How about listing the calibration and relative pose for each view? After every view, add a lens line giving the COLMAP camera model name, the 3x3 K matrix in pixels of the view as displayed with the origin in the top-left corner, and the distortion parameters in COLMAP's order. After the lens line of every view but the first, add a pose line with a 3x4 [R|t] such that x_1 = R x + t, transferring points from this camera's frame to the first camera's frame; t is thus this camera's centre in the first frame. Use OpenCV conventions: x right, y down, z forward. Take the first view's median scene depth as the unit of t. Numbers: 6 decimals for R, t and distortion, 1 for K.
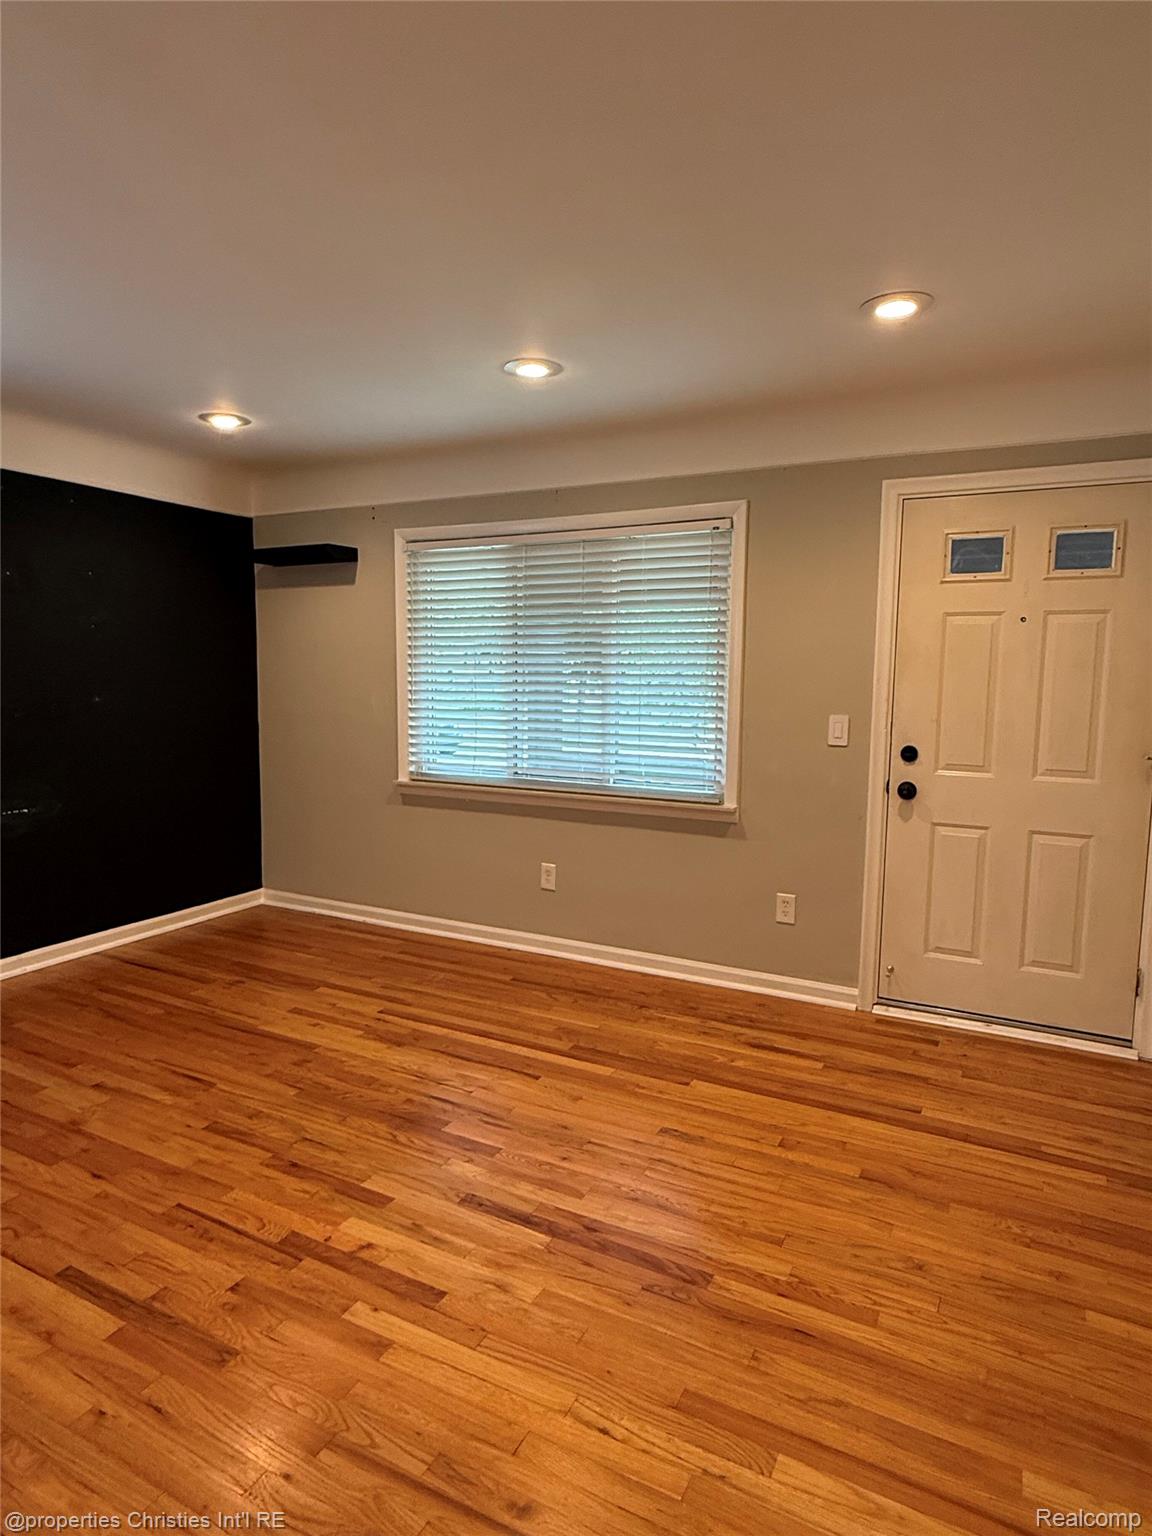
lens RADIAL K [[896.9, 0, 572.0], [0, 896.9, 769.7], [0, 0, 1]] dist [-0.001630, 0.001477]
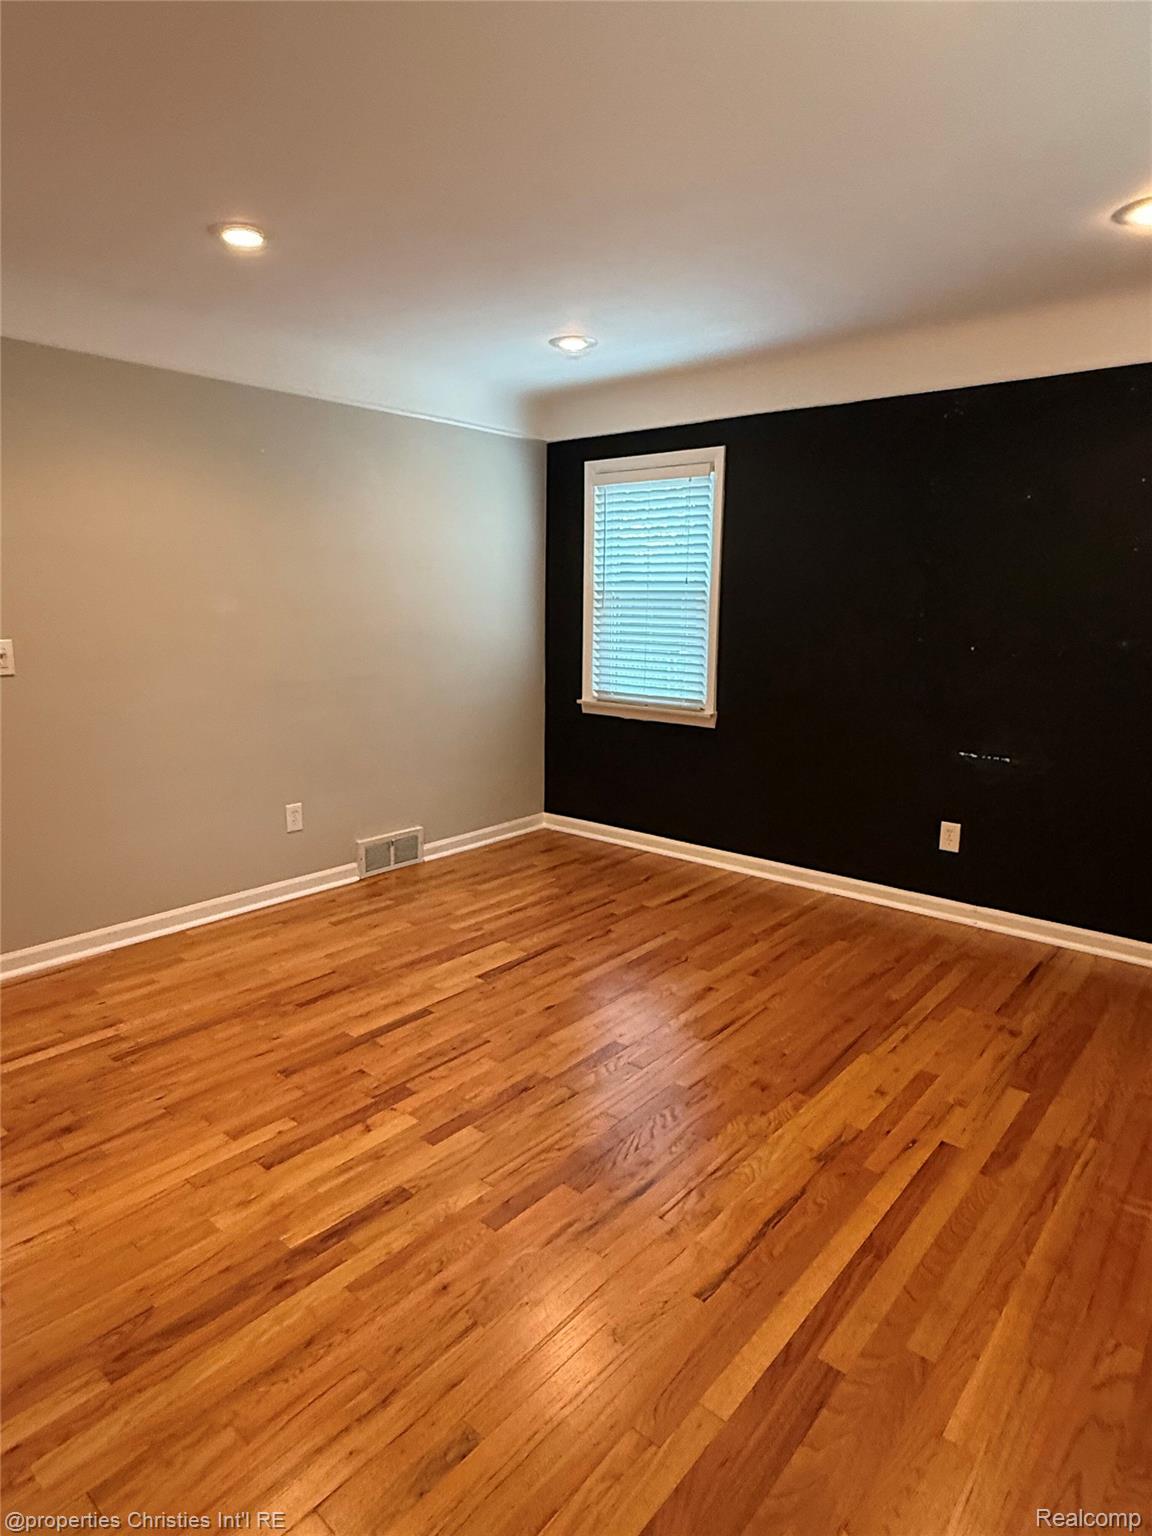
lens RADIAL K [[896.9, 0, 569.1], [0, 896.9, 767.9], [0, 0, 1]] dist [-0.001630, 0.001477]
pose [[-0.221136, 0.172984, -0.959779, 0.581009], [-0.122199, 0.971472, 0.203246, -0.121558], [0.967557, 0.162229, -0.193689, 1.171044]]
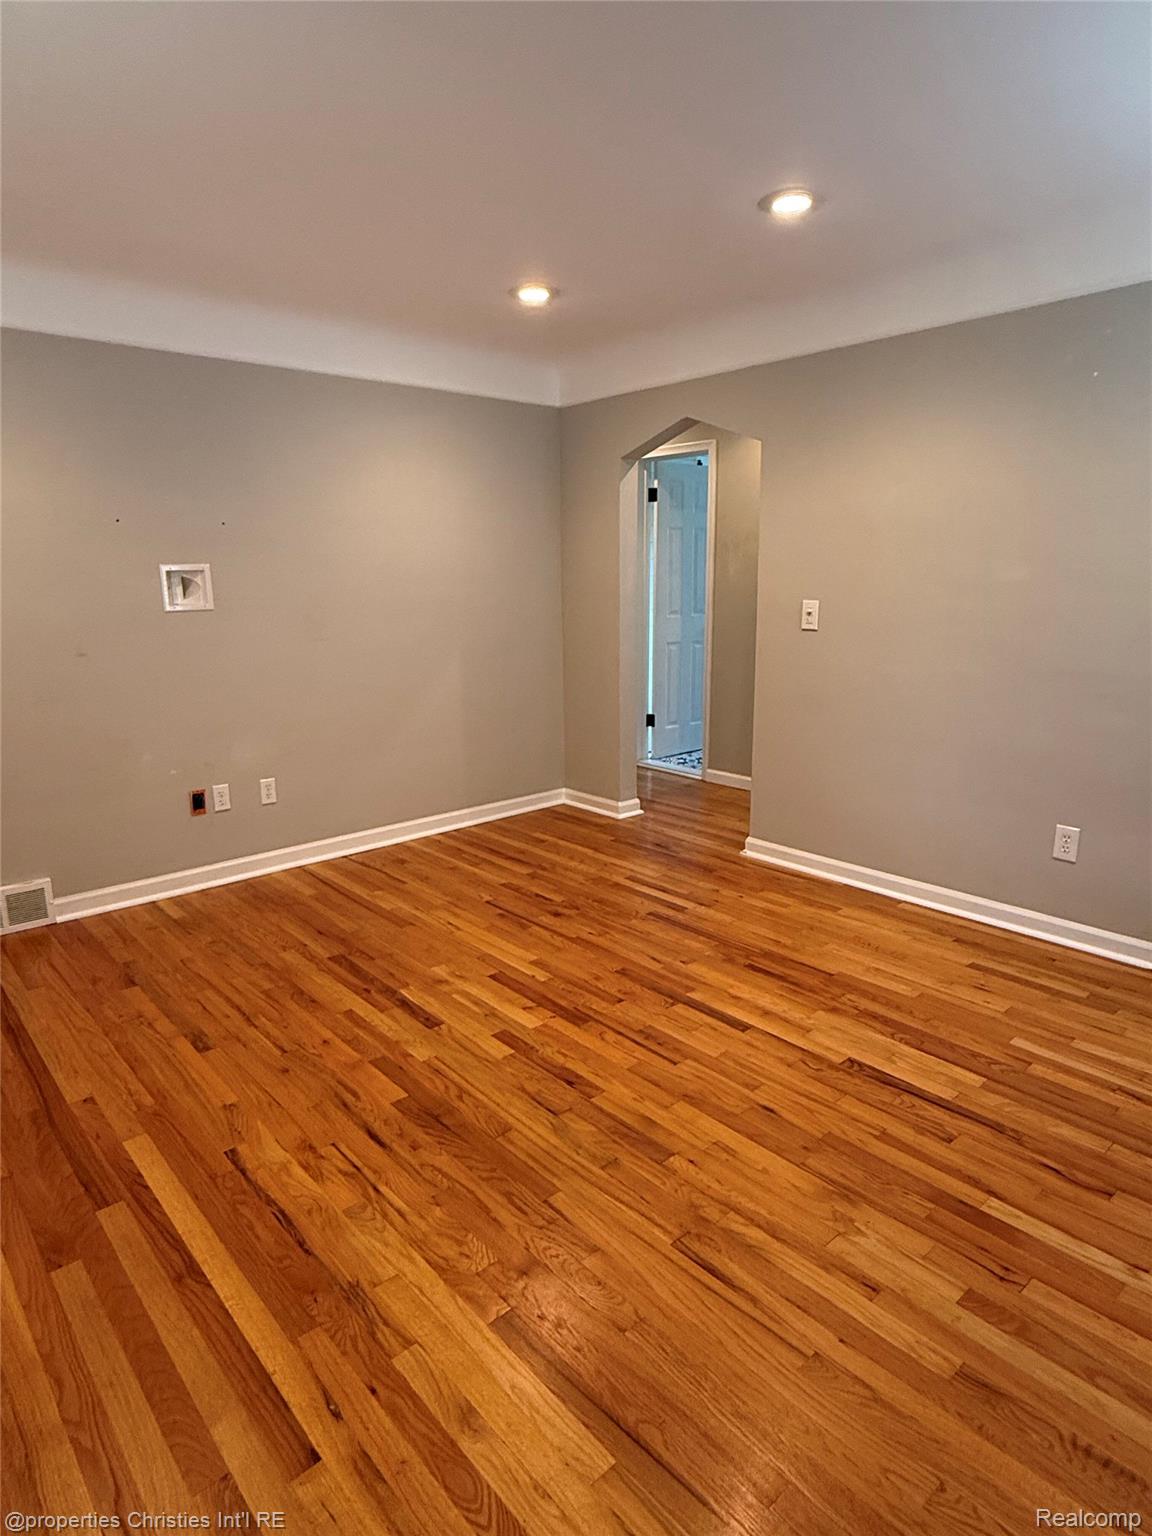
lens RADIAL K [[896.9, 0, 581.4], [0, 896.9, 765.7], [0, 0, 1]] dist [-0.001630, 0.001477]
pose [[-0.937914, -0.074186, 0.338841, -0.614659], [0.040821, 0.946466, 0.320212, -0.186301], [-0.344456, 0.314164, -0.884676, 1.719773]]
